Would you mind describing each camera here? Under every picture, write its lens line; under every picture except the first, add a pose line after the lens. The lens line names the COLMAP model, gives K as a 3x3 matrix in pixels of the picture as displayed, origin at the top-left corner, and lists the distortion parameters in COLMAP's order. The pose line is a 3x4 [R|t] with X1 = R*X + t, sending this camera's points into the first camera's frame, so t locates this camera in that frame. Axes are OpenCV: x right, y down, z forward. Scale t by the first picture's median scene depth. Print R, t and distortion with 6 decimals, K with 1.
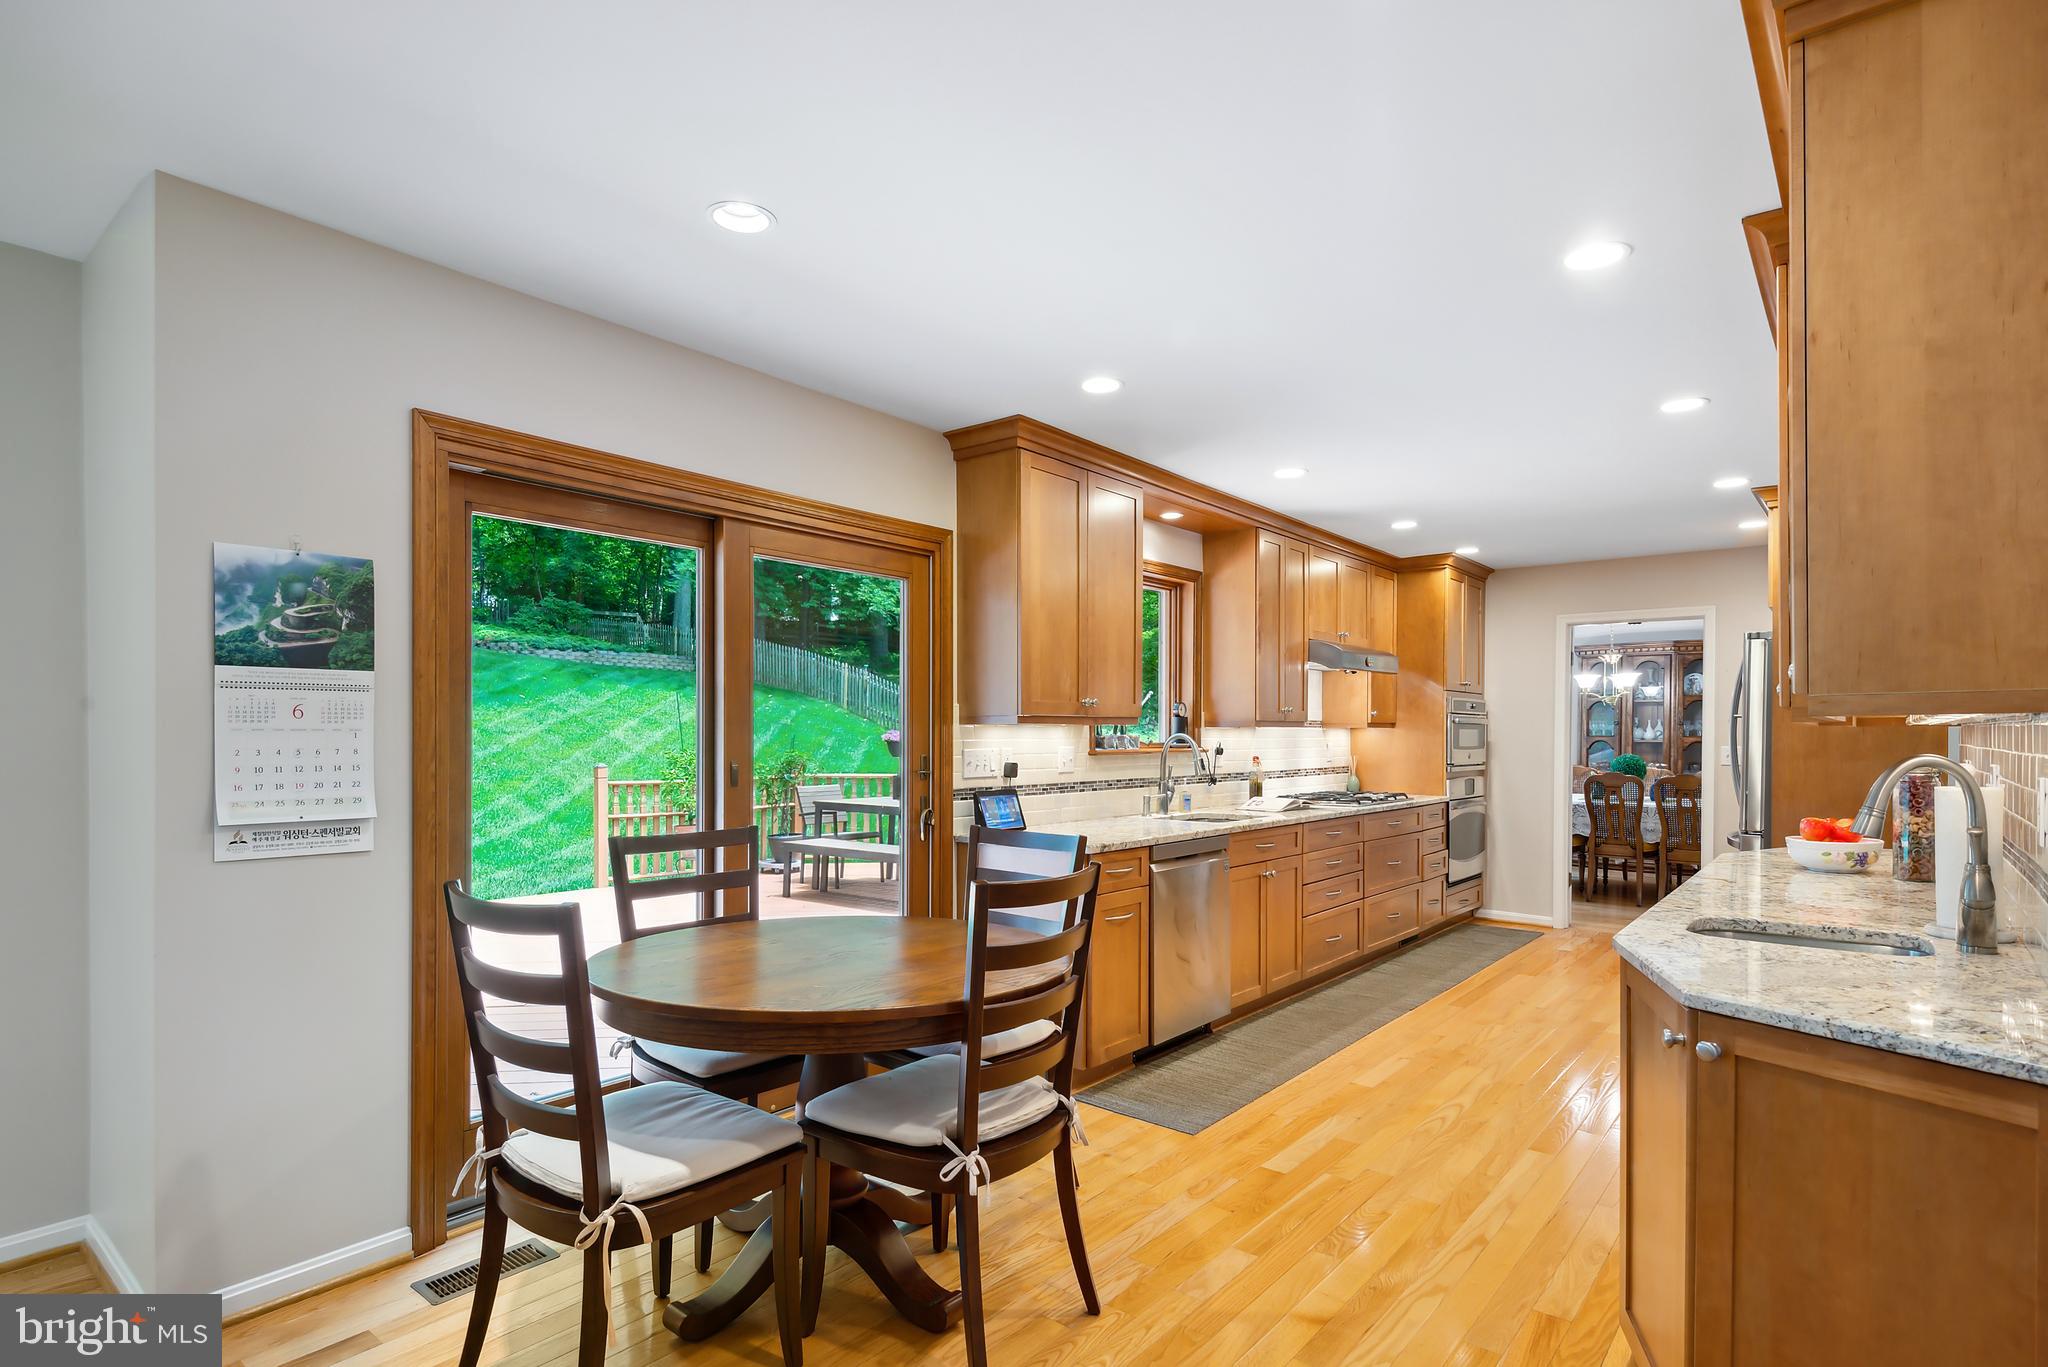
lens RADIAL K [[1041.7, 0, 1006.2], [0, 1041.7, 740.5], [0, 0, 1]] dist [-0.007713, -0.002109]
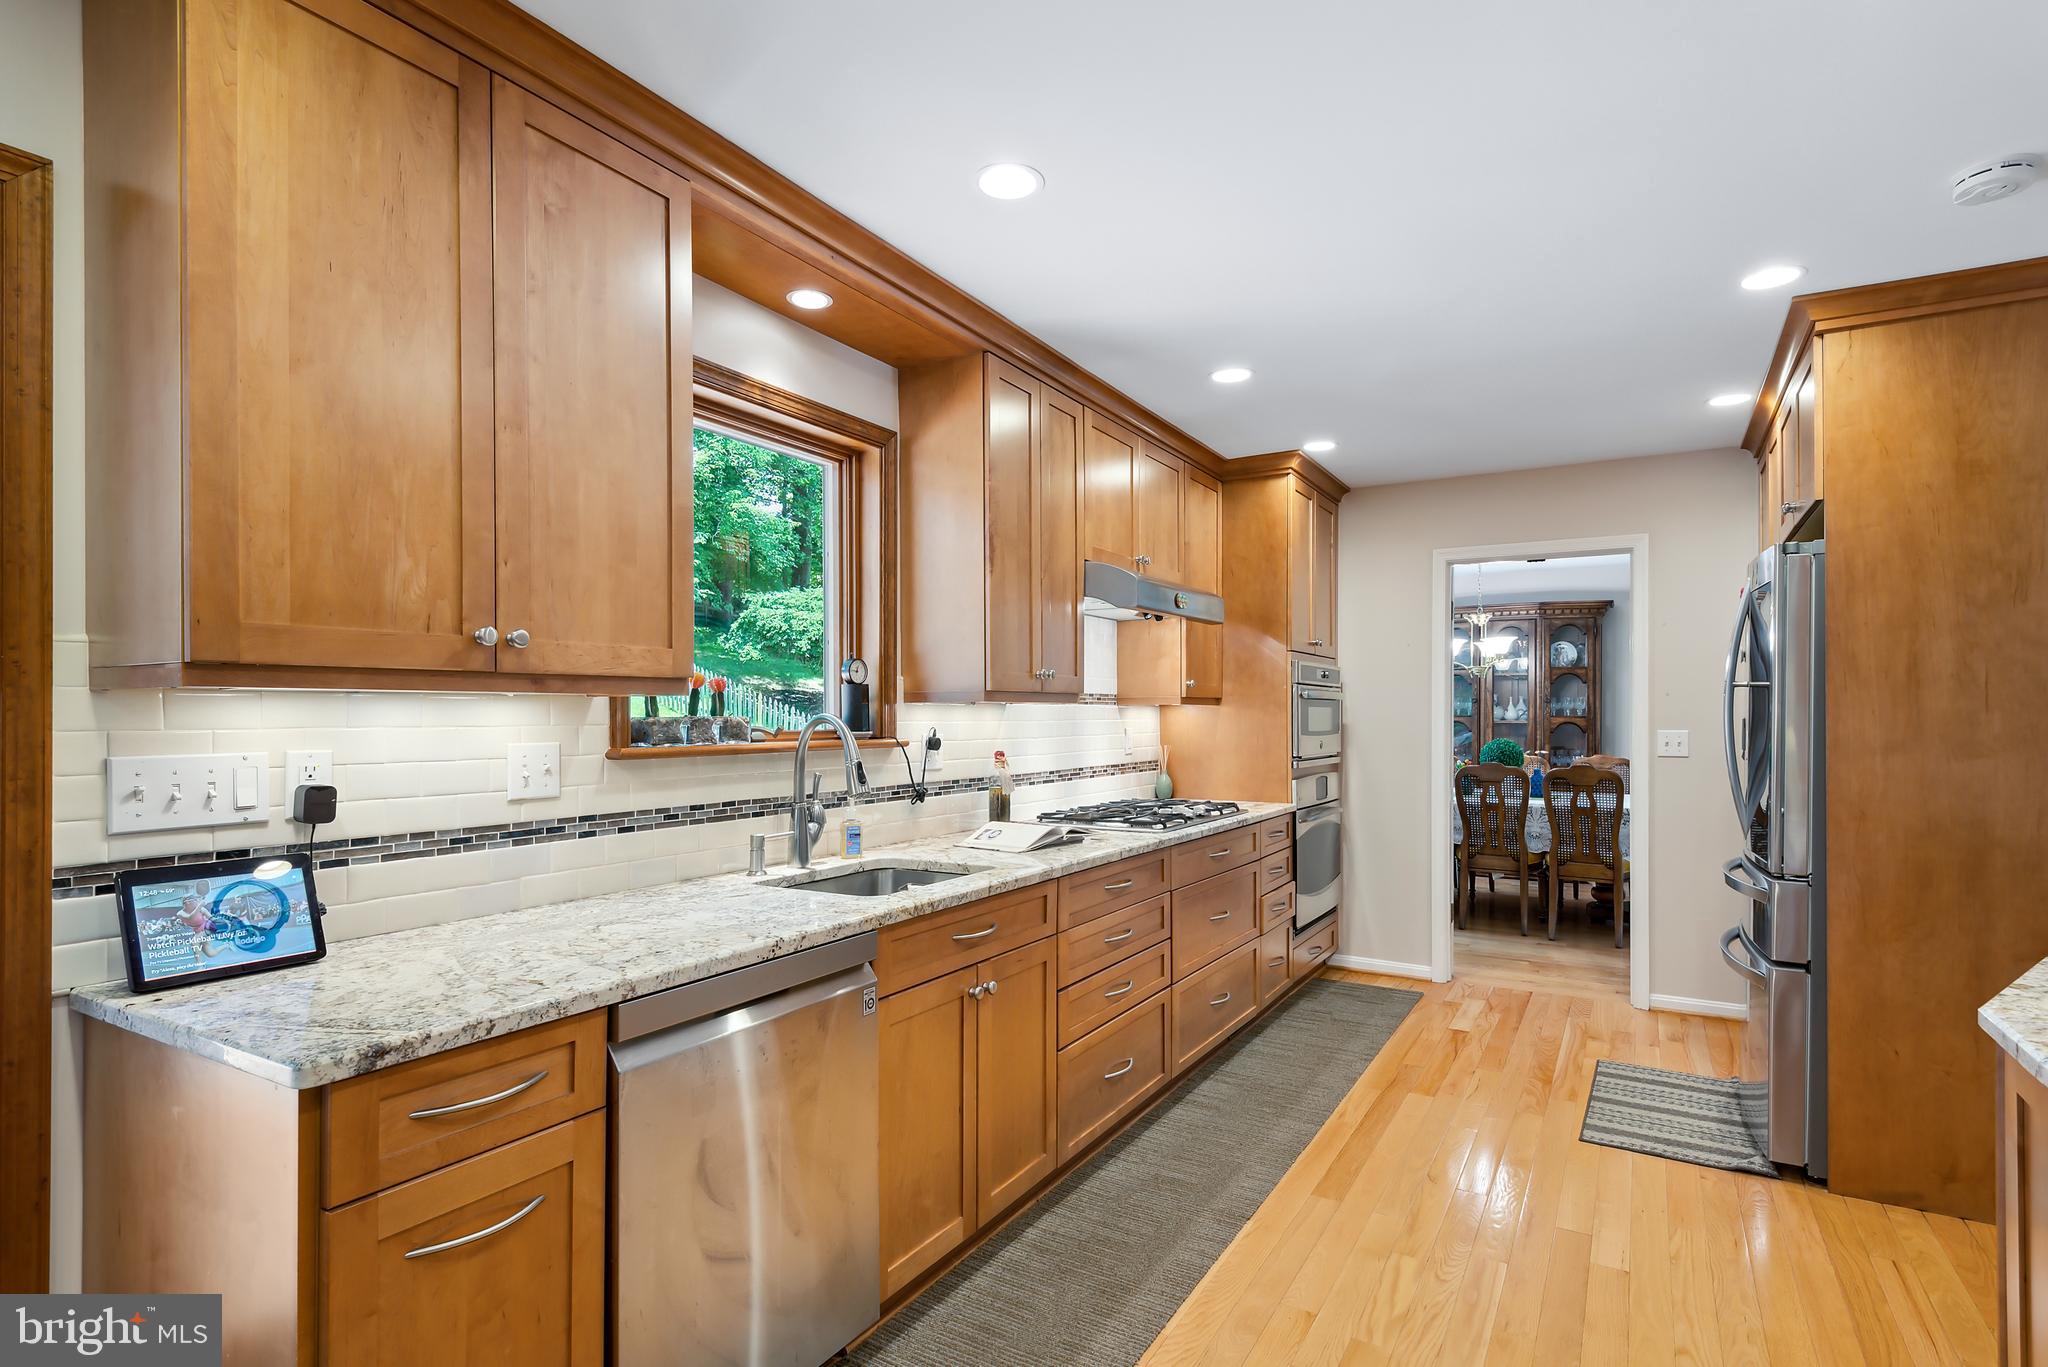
lens RADIAL K [[1041.7, 0, 1007.9], [0, 1041.7, 706.5], [0, 0, 1]] dist [-0.007713, -0.002109]
pose [[0.988182, -0.001042, 0.153281, 0.148992], [0.003175, 0.999901, -0.013674, -0.002472], [-0.153252, 0.013999, 0.988088, 0.393006]]
